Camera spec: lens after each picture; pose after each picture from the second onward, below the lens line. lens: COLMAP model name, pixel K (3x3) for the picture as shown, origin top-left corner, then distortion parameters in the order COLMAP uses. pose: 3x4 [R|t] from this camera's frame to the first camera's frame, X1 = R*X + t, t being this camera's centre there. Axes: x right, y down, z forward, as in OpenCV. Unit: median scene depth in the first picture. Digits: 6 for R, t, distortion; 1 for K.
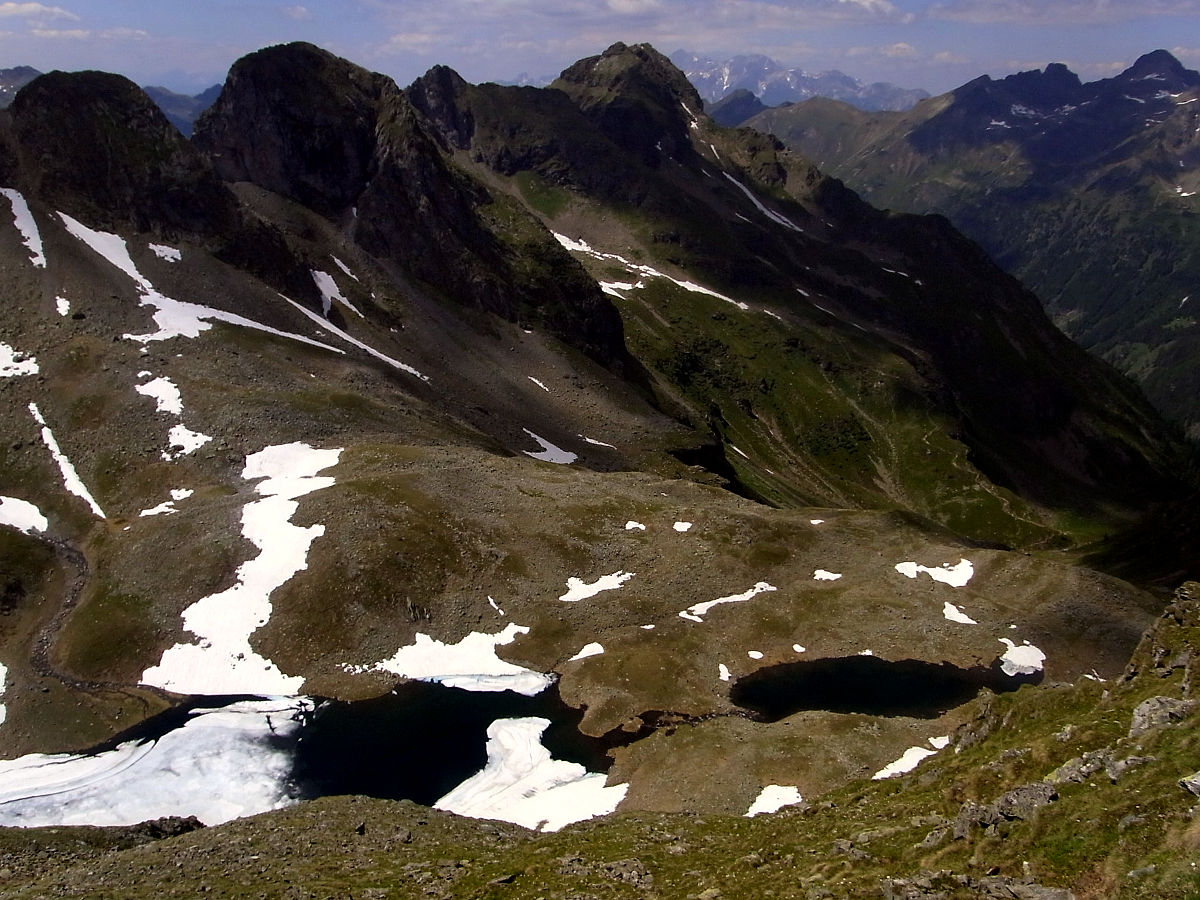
lens RADIAL K [[999.6, 0, 601.7], [0, 999.6, 524.1], [0, 0, 1]] dist [-0.110245, 0.052896]
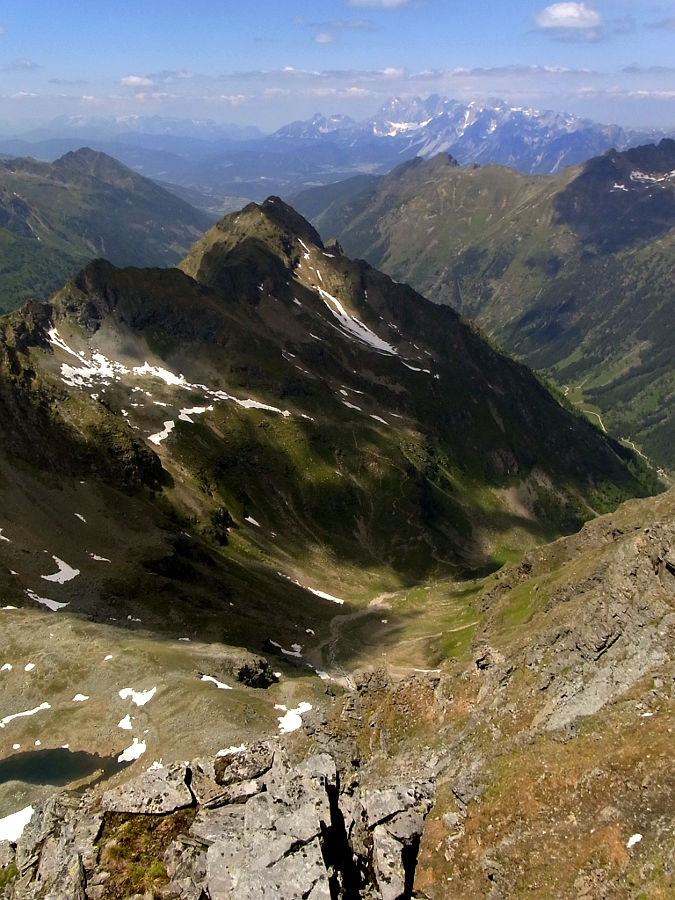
lens RADIAL K [[746.0, 0, 352.4], [0, 746.0, 509.9], [0, 0, 1]] dist [-0.118133, 0.017558]
pose [[0.998538, 0.011750, -0.052757, 0.480233], [-0.006974, 0.995934, 0.089810, -0.269447], [0.053597, -0.089311, 0.994561, -0.273071]]
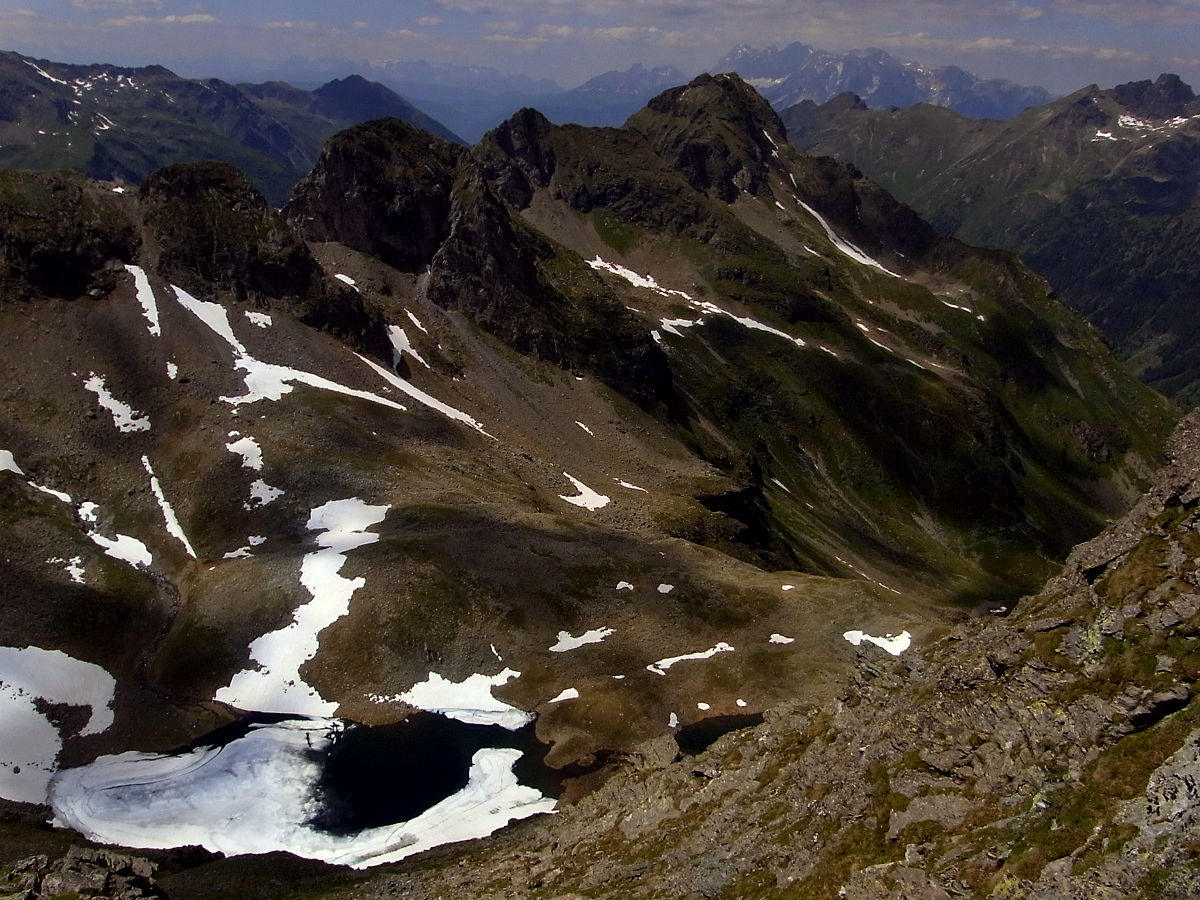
lens RADIAL K [[1002.5, 0, 605.3], [0, 1002.5, 511.6], [0, 0, 1]] dist [-0.110084, 0.047369]
pose [[0.994552, 0.049855, -0.091544, 0.065874], [-0.049804, 0.998755, 0.002851, -0.050885], [0.091573, 0.001724, 0.995797, -0.110236]]
